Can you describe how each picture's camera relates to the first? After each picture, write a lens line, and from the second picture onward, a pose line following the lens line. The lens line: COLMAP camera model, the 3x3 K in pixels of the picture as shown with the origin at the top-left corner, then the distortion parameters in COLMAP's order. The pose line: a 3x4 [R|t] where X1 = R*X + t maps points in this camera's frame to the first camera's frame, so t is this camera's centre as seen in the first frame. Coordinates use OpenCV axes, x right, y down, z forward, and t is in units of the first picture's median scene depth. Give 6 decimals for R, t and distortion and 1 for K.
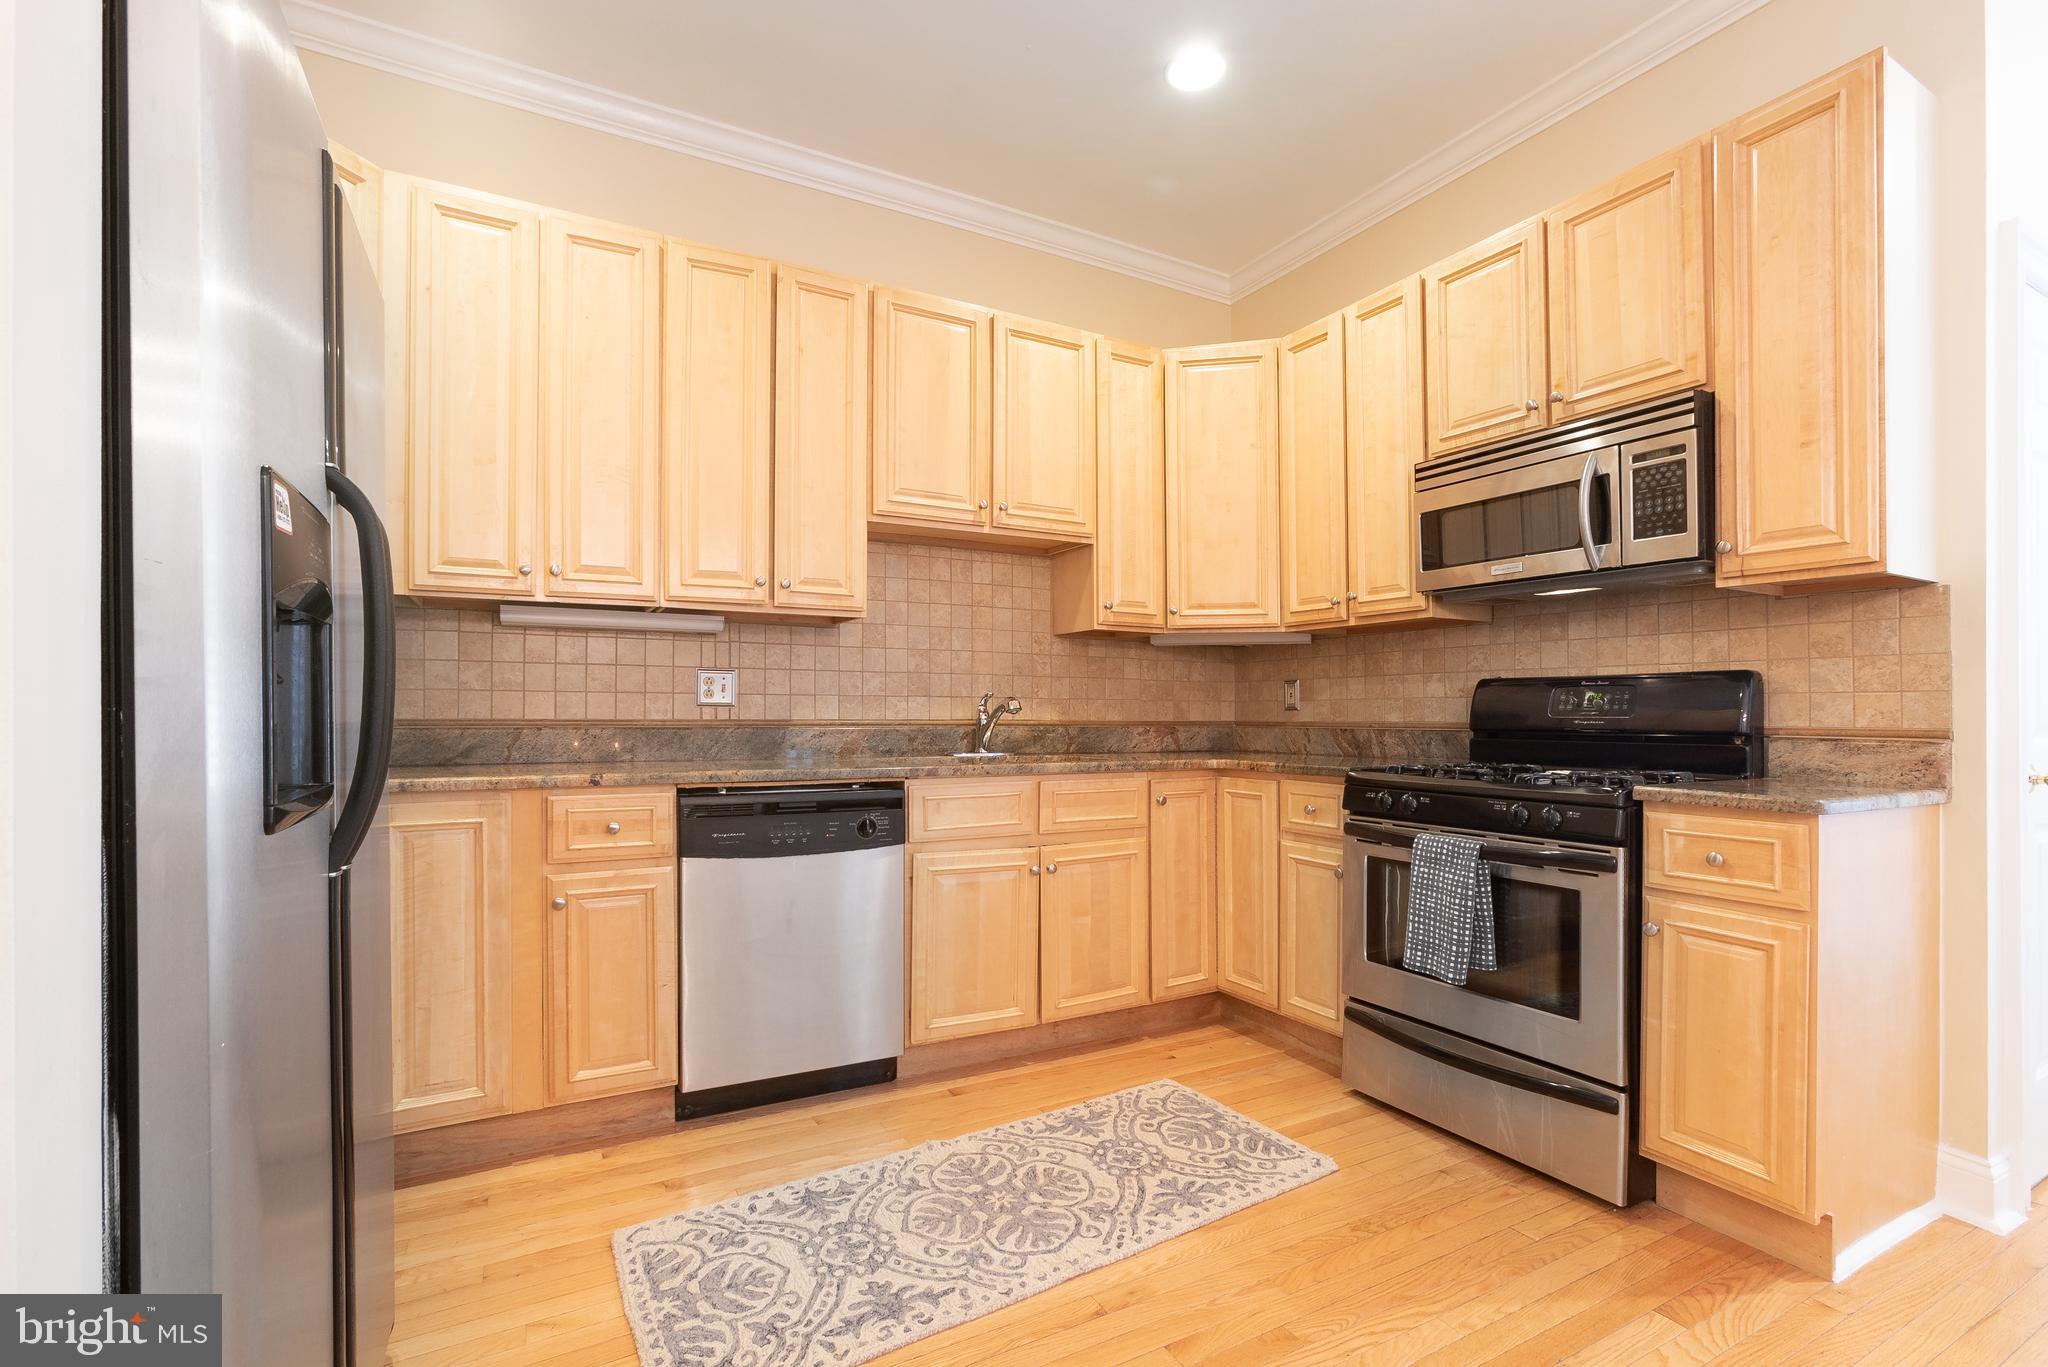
lens RADIAL K [[902.3, 0, 1028.9], [0, 902.3, 714.7], [0, 0, 1]] dist [-0.045163, 0.018483]
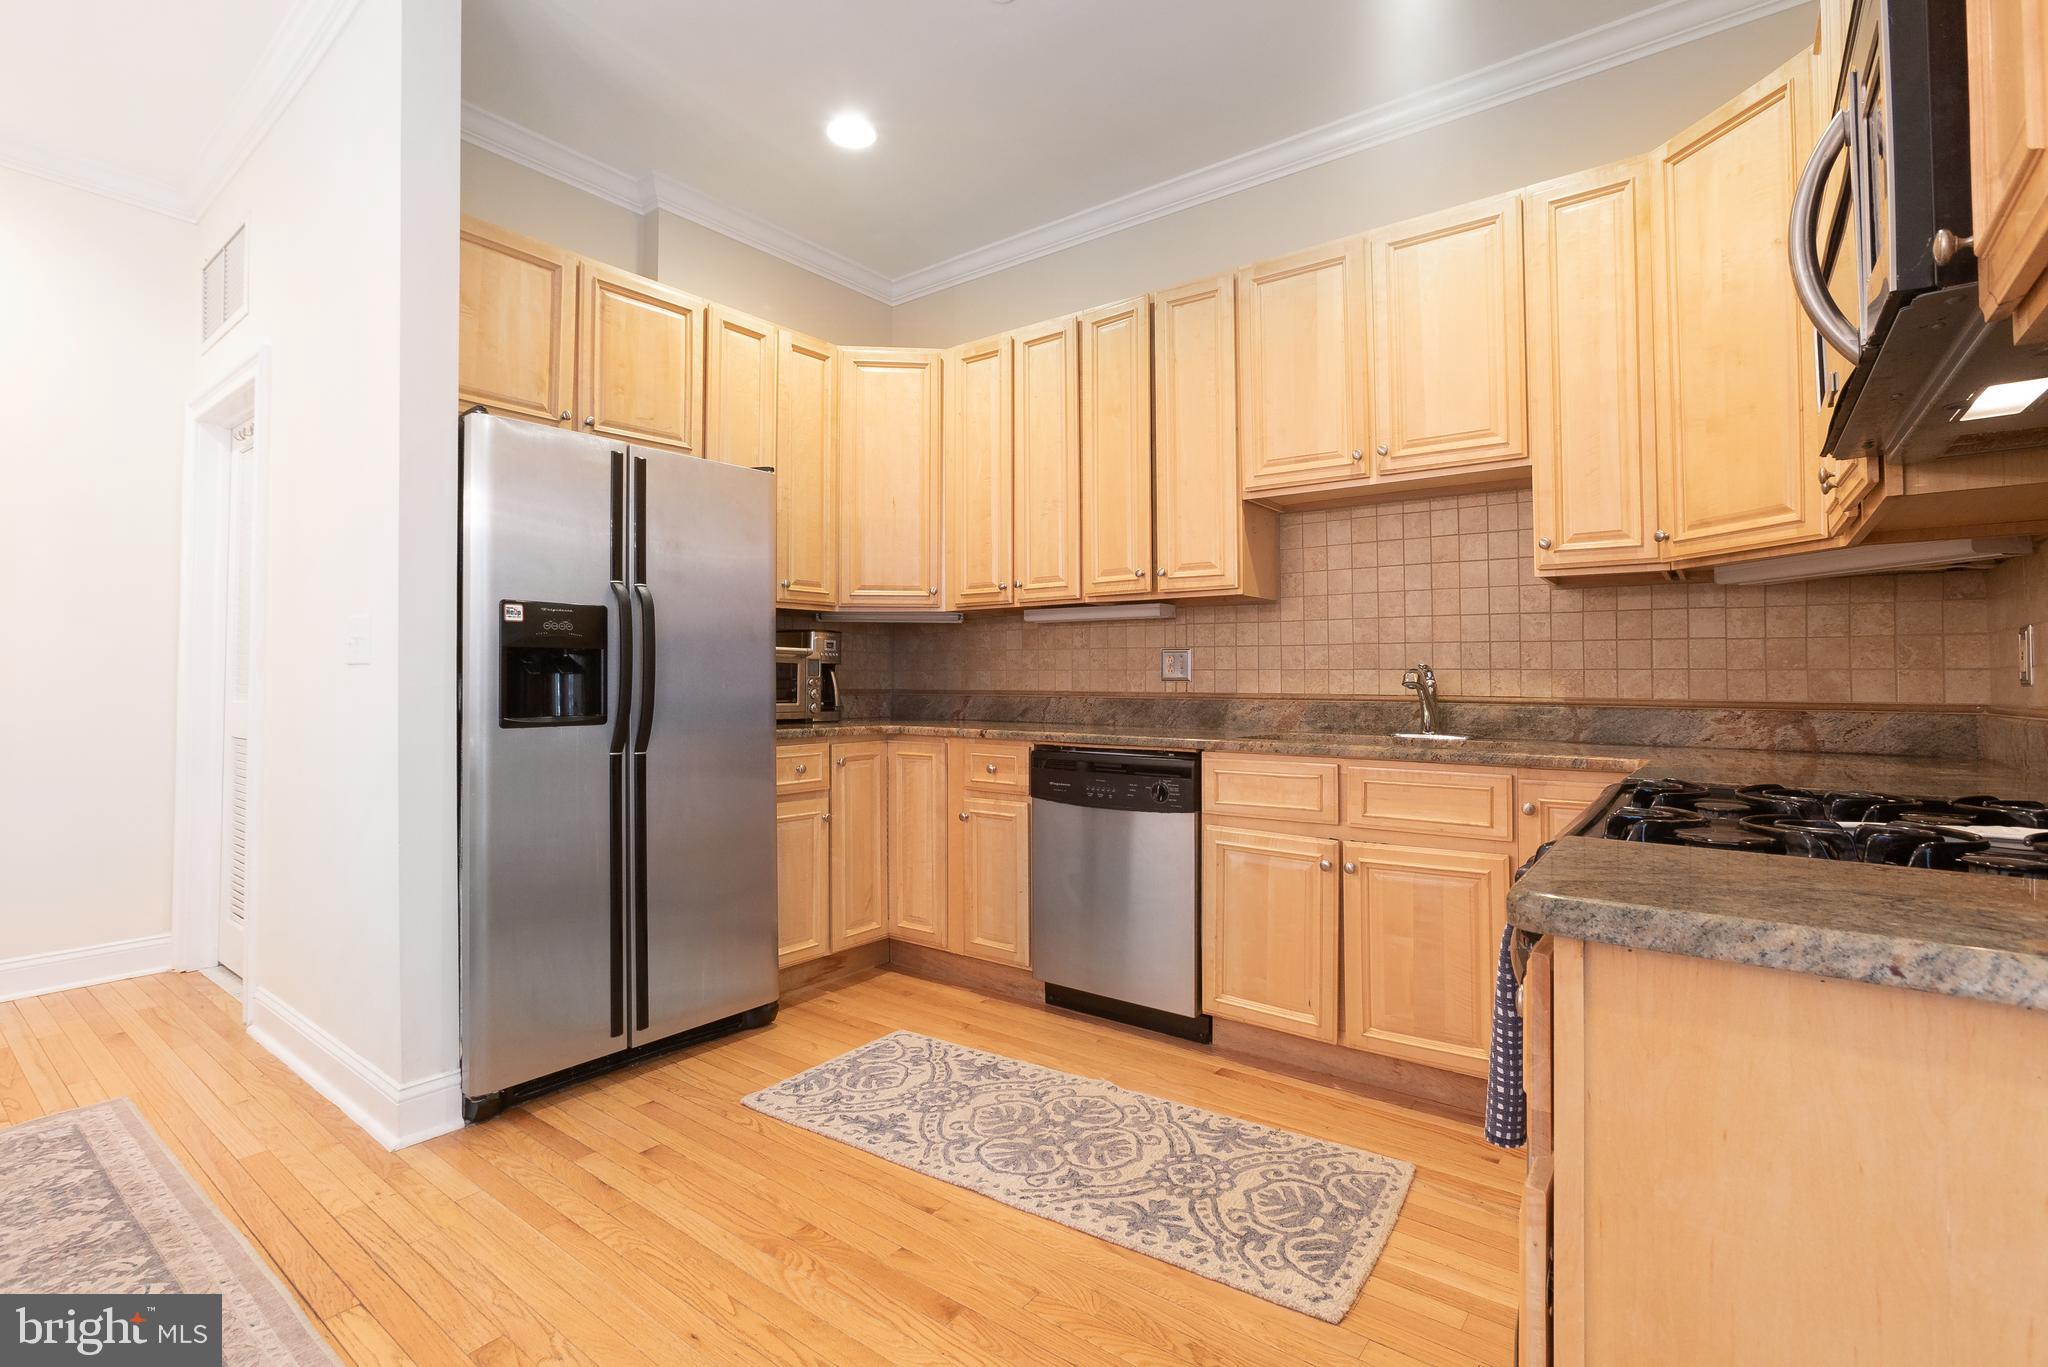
lens RADIAL K [[930.5, 0, 1038.9], [0, 930.5, 679.0], [0, 0, 1]] dist [-0.047097, 0.019367]
pose [[0.423792, -0.004853, -0.905747, 0.814143], [-0.004850, 0.999959, -0.007628, -0.002436], [0.905747, 0.007626, 0.423751, 0.415387]]
